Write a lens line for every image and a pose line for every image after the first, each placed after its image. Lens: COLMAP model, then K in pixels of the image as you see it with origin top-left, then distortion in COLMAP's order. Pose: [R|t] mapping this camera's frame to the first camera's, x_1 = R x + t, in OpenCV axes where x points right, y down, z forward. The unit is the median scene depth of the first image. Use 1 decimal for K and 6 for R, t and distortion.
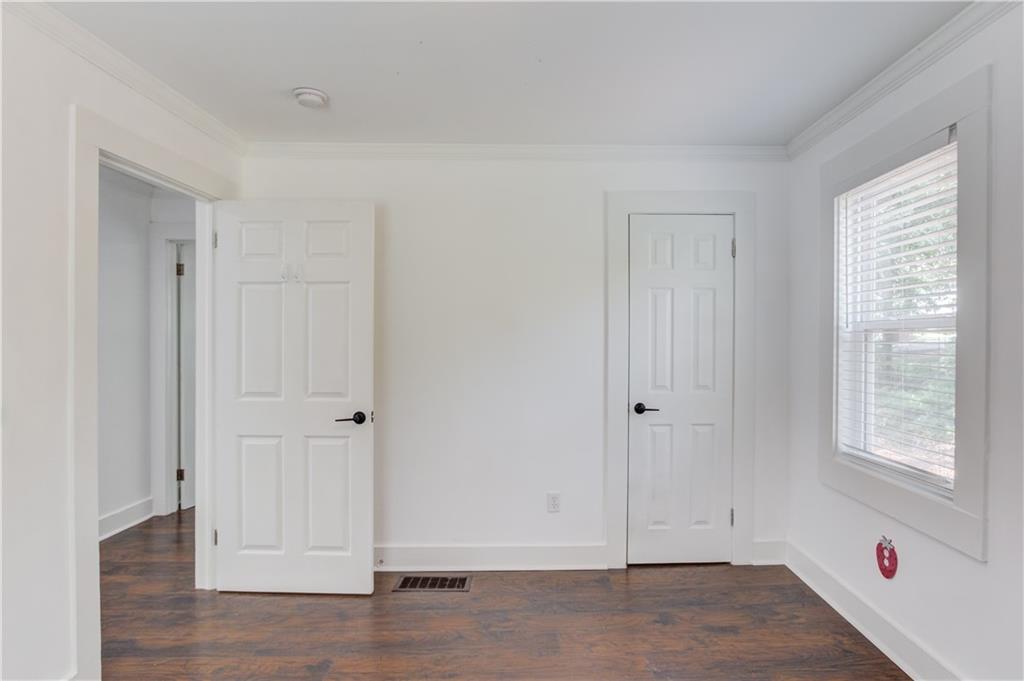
lens RADIAL K [[520.7, 0, 515.1], [0, 520.7, 342.7], [0, 0, 1]] dist [0.001286, 0.000074]
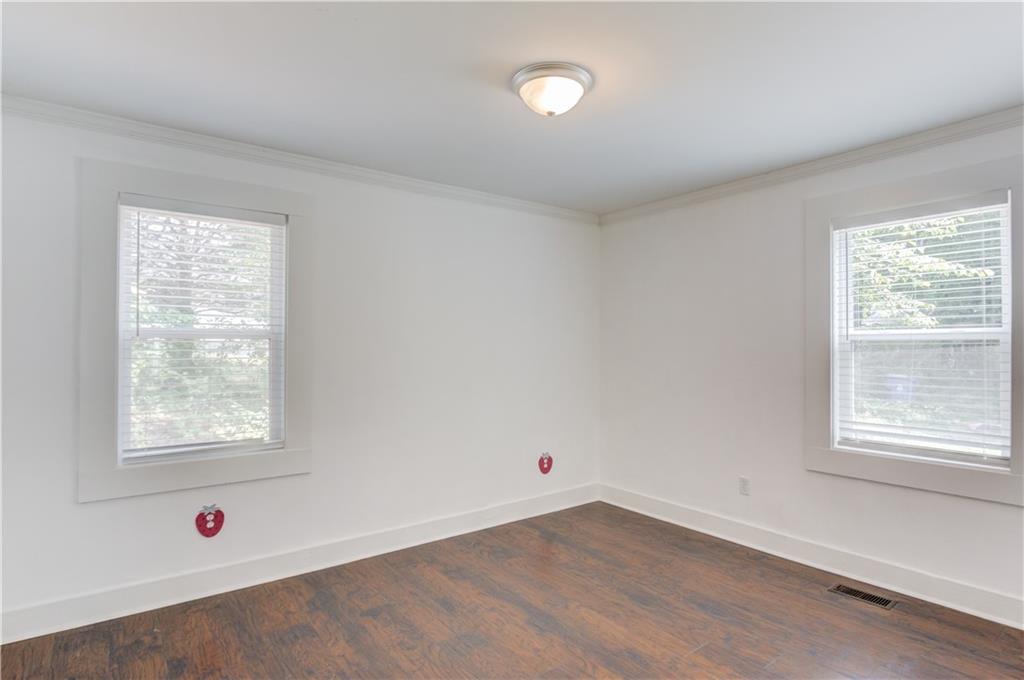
lens RADIAL K [[520.7, 0, 516.7], [0, 520.7, 346.7], [0, 0, 1]] dist [0.001286, 0.000074]
pose [[-0.599482, 0.013974, 0.800266, -0.733472], [0.003188, 0.999881, -0.015071, 0.015083], [-0.800382, -0.006483, -0.599455, 1.157516]]
